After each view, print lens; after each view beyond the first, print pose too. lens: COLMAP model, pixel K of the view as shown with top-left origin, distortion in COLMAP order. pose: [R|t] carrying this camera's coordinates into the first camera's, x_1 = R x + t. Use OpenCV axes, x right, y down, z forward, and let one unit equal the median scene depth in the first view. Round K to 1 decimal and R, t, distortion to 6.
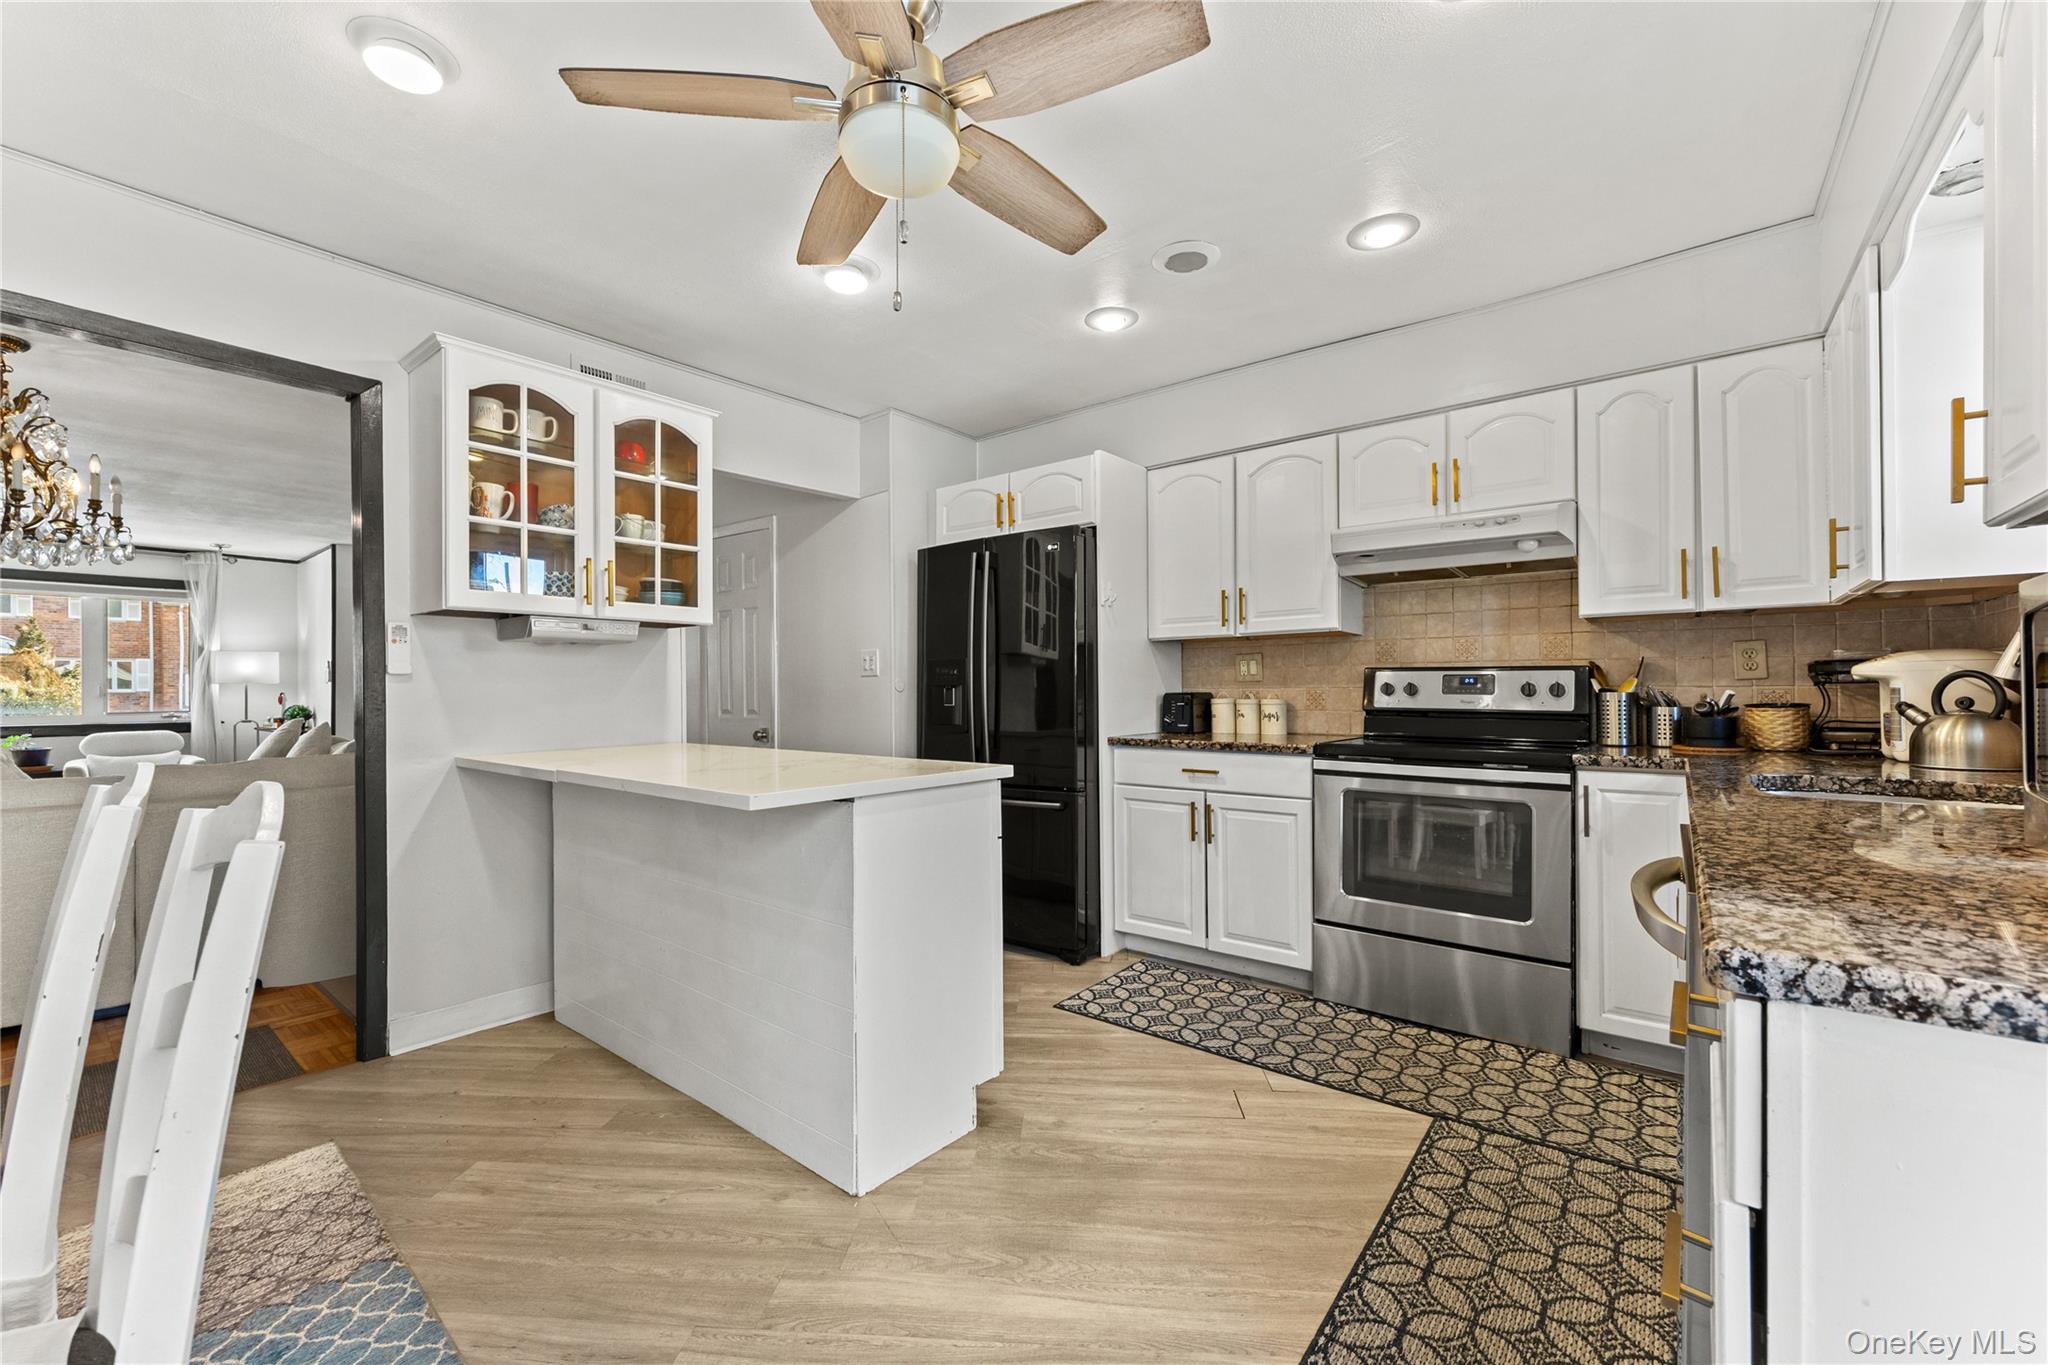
lens RADIAL K [[821.9, 0, 1024.4], [0, 821.9, 684.5], [0, 0, 1]] dist [0.000244, 0.000011]
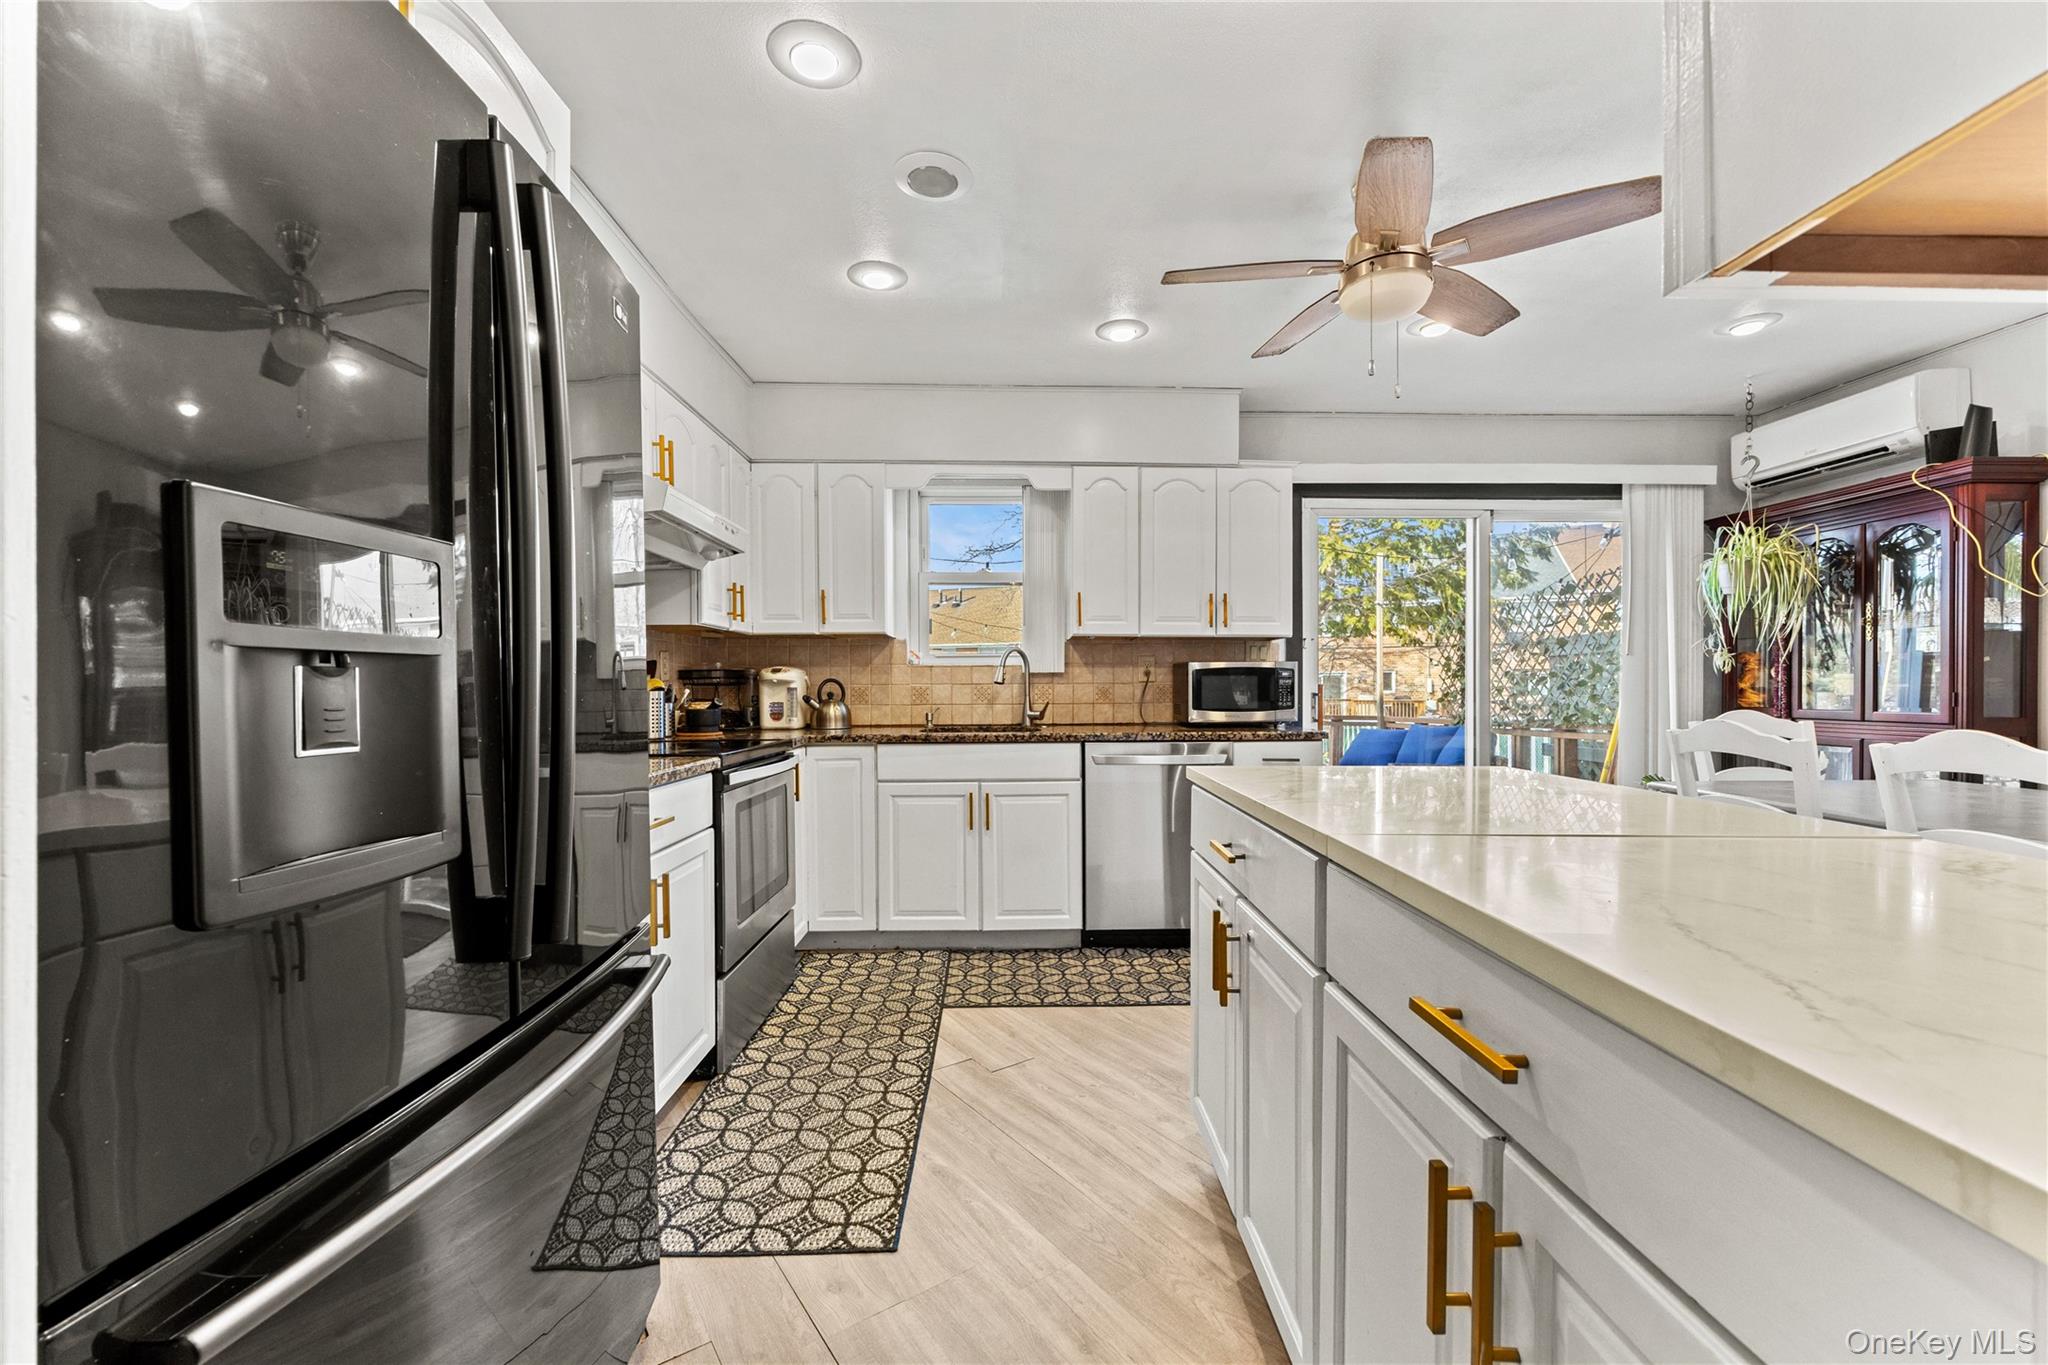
lens RADIAL K [[821.9, 0, 1027.2], [0, 821.9, 688.7], [0, 0, 1]] dist [0.000244, 0.000011]
pose [[-0.635572, 0.003505, 0.772034, -0.501563], [0.002109, 0.999994, -0.002804, 0.011375], [-0.772039, -0.000153, -0.635576, 1.414721]]
